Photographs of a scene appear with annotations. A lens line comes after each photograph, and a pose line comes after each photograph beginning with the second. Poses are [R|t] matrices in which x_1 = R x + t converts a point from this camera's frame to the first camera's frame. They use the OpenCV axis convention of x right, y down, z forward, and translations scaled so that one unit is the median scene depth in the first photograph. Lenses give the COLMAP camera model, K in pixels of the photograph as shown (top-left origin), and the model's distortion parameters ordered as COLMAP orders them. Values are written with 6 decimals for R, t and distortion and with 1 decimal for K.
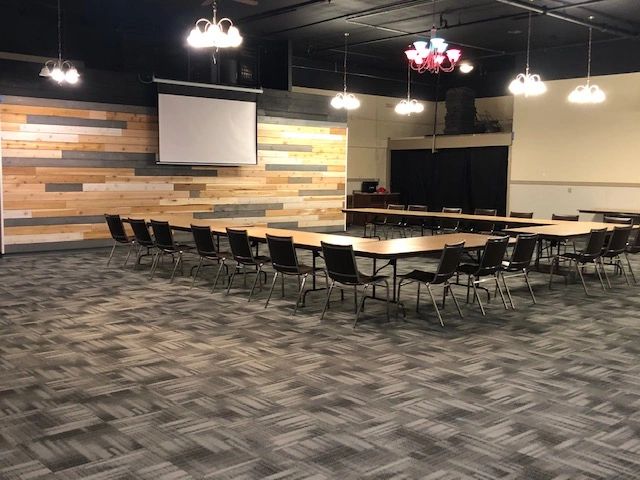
lens RADIAL K [[704.1, 0, 321.9], [0, 704.1, 236.9], [0, 0, 1]] dist [0.028313, 0.000000]
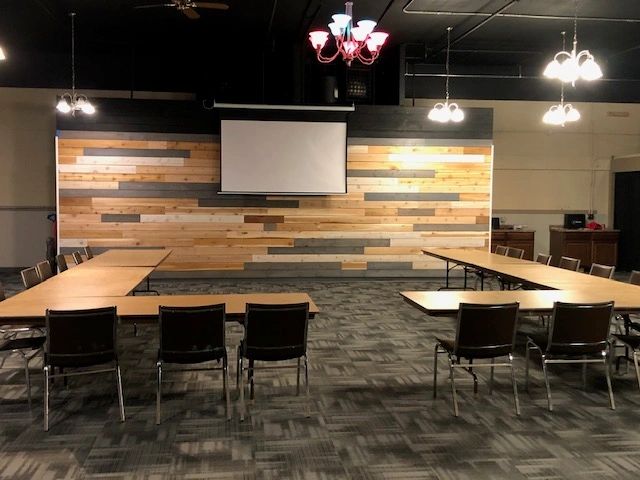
lens RADIAL K [[704.1, 0, 318.8], [0, 704.1, 243.4], [0, 0, 1]] dist [0.028313, 0.000000]
pose [[0.827814, 0.032927, -0.560035, 0.540571], [-0.050329, 0.998610, -0.015682, -0.040028], [0.558740, 0.041168, 0.828321, 0.402636]]
